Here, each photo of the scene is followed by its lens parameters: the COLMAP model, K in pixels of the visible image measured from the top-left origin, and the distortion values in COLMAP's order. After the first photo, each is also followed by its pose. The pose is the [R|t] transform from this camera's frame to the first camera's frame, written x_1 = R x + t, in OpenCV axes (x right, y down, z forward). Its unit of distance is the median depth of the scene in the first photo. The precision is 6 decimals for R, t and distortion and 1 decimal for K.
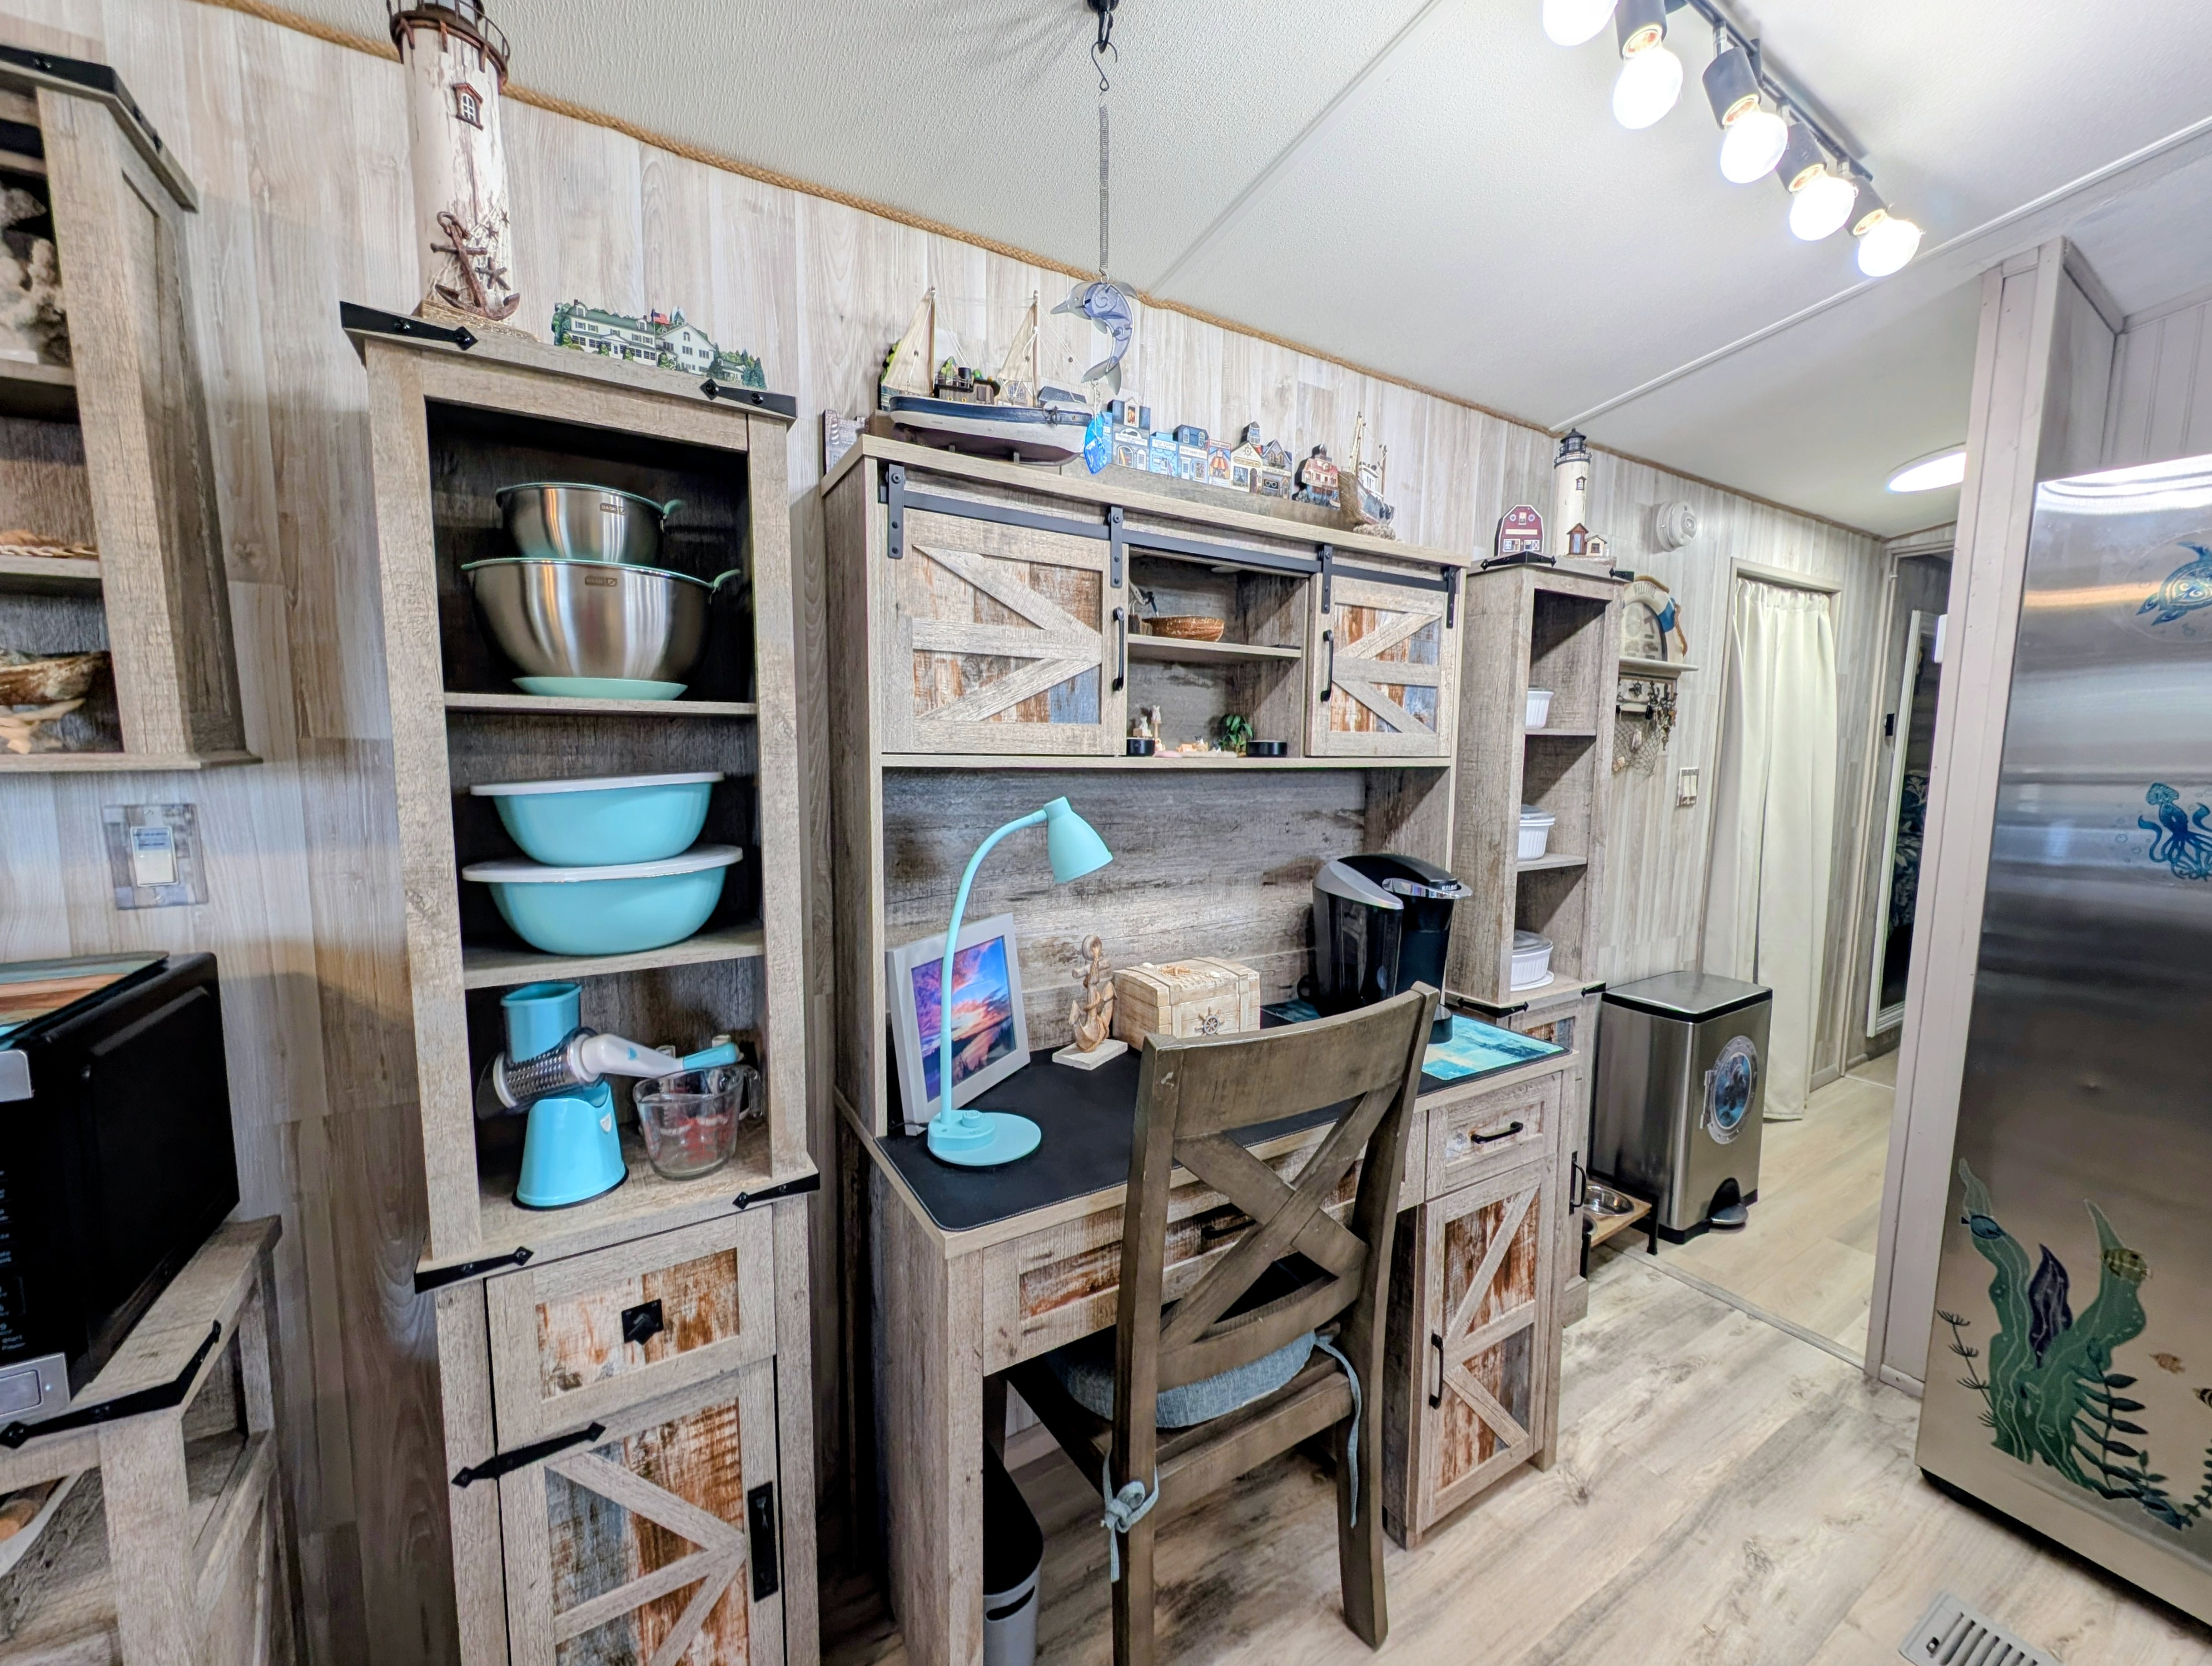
lens RADIAL K [[855.6, 0, 1095.1], [0, 855.6, 831.1], [0, 0, 1]] dist [-0.000460, -0.000457]
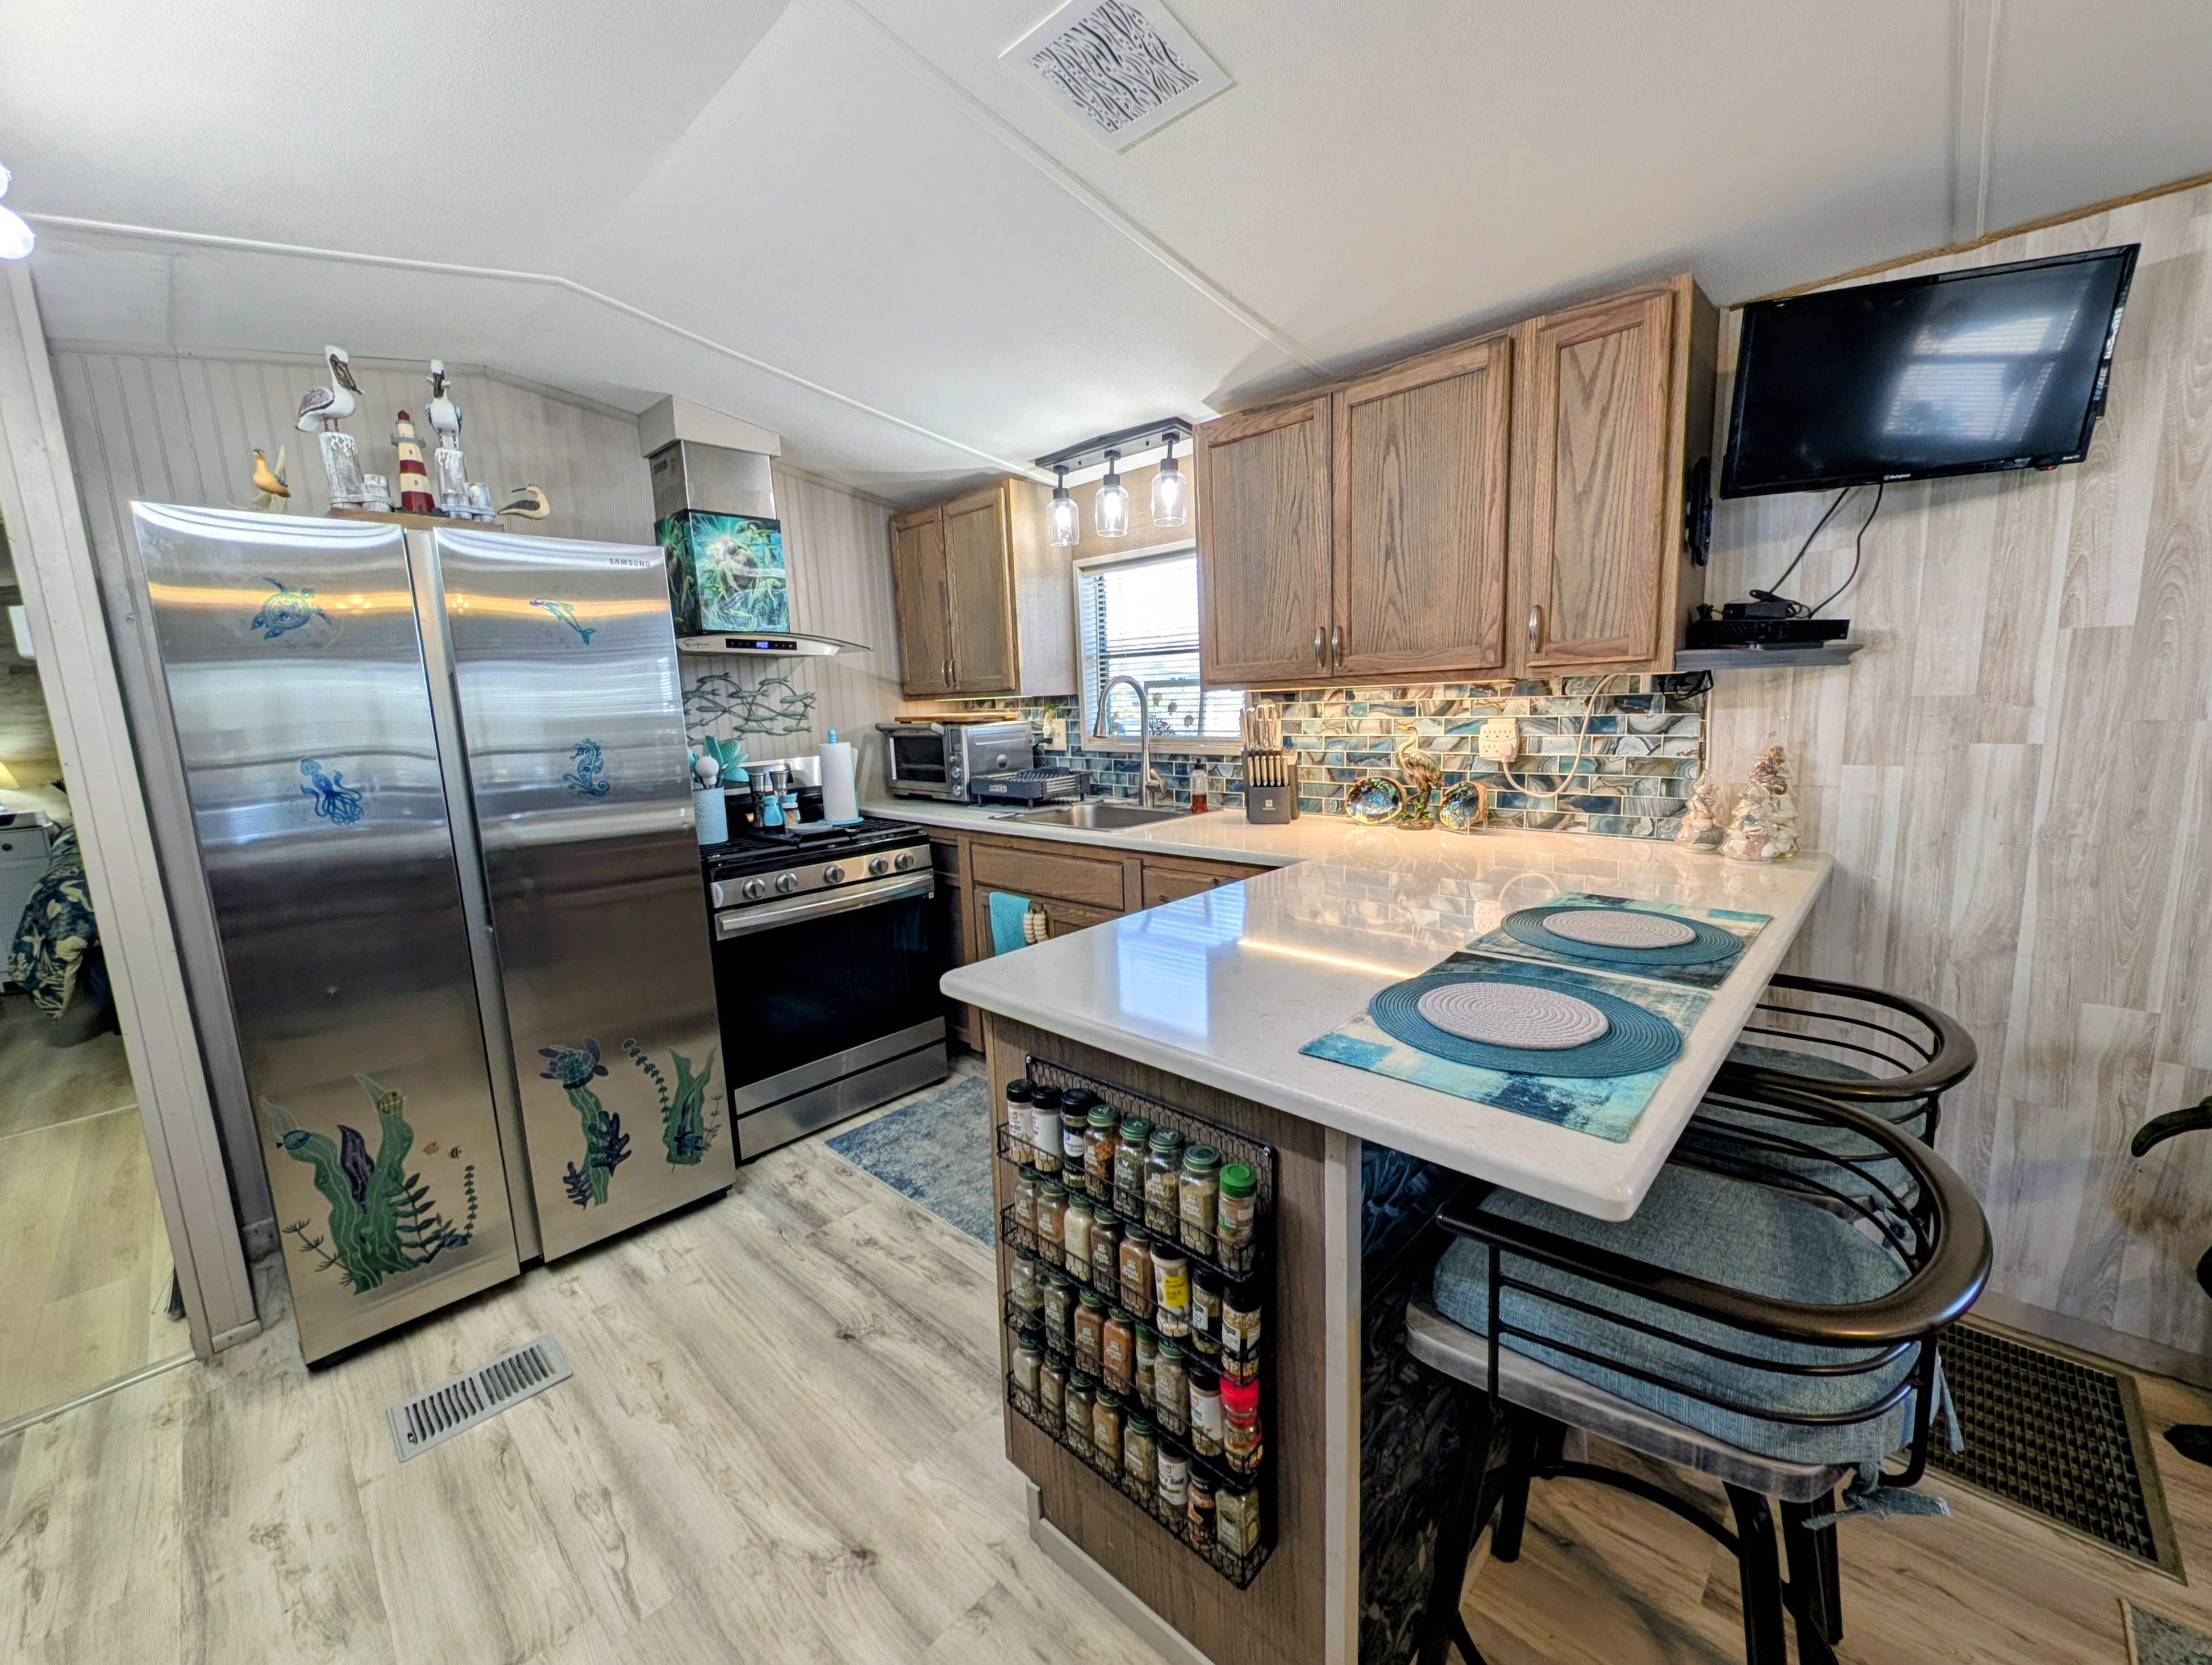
lens RADIAL K [[870.3, 0, 1102.3], [0, 870.3, 834.8], [0, 0, 1]] dist [0.017064, -0.007595]
pose [[-0.261229, -0.149965, 0.953556, -0.340671], [0.141566, 0.971224, 0.191526, -0.022962], [-0.954839, 0.185023, -0.232482, 0.127001]]
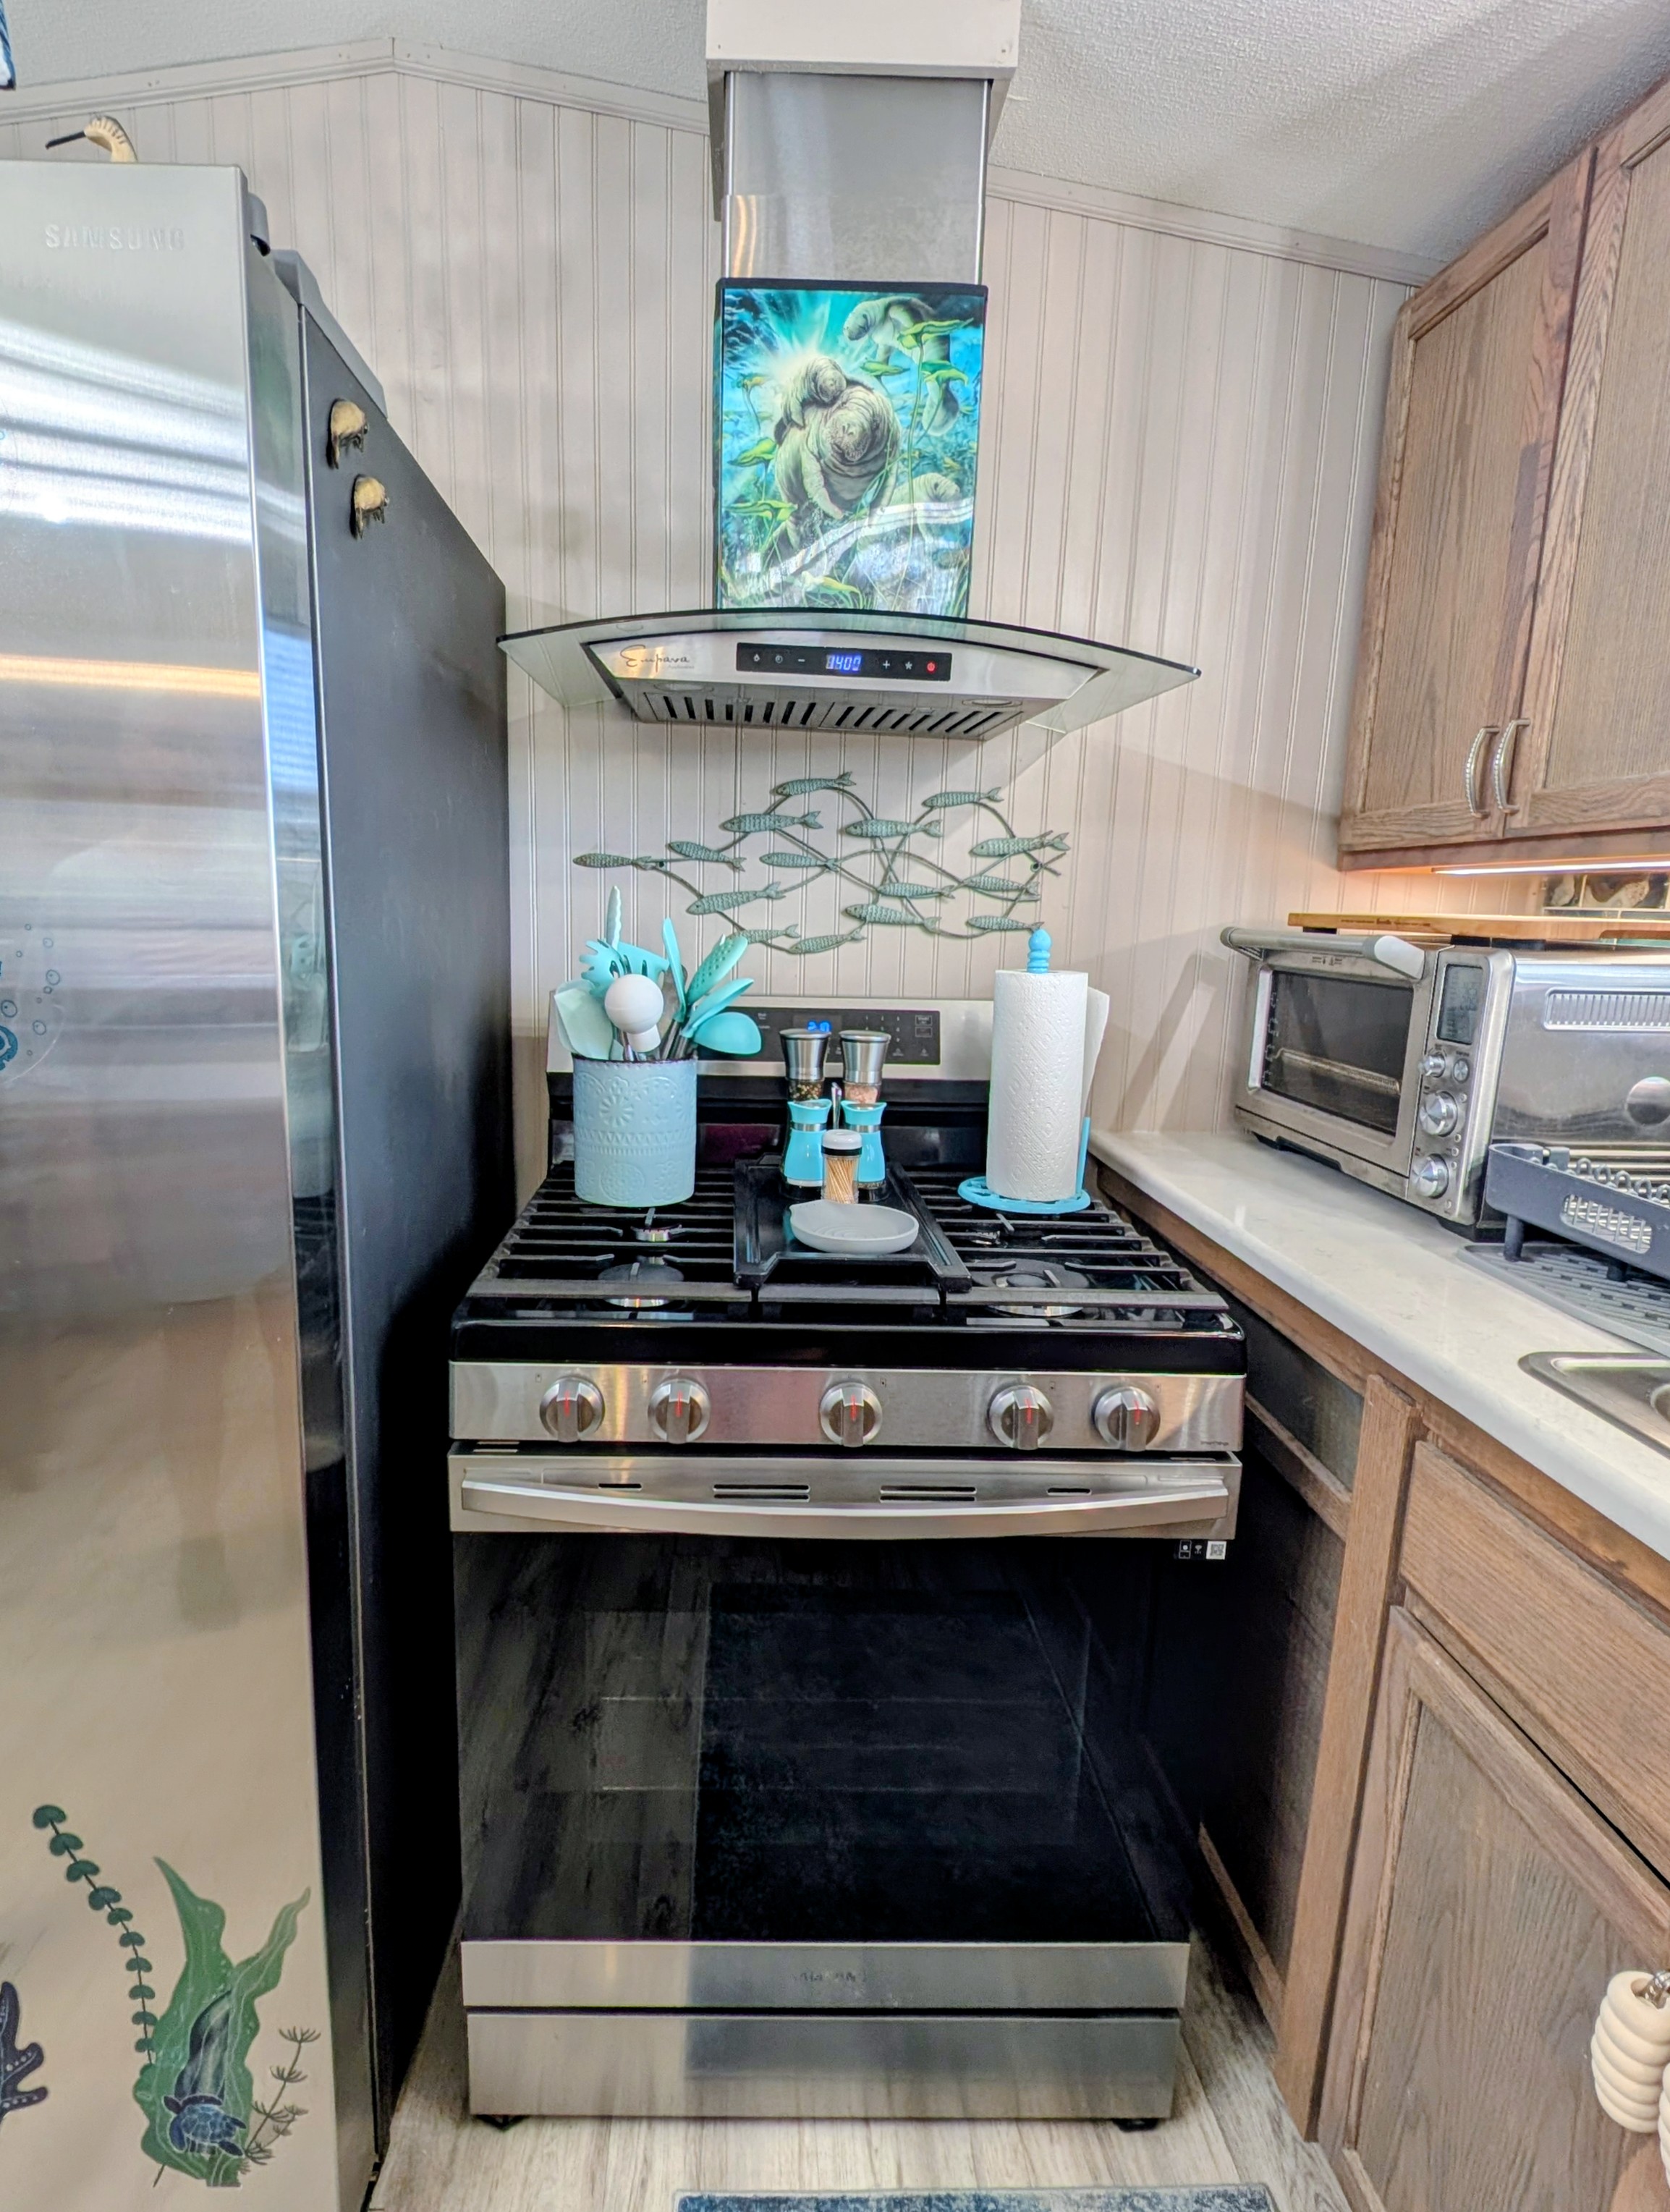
lens RADIAL K [[1101.4, 0, 755.3], [0, 1101.4, 1106.4], [0, 0, 1]] dist [0.015150, -0.012161]
pose [[0.501150, -0.154610, 0.851437, 0.932088], [0.074512, 0.987965, 0.135544, 0.041027], [-0.862147, -0.004485, 0.506639, -0.038079]]
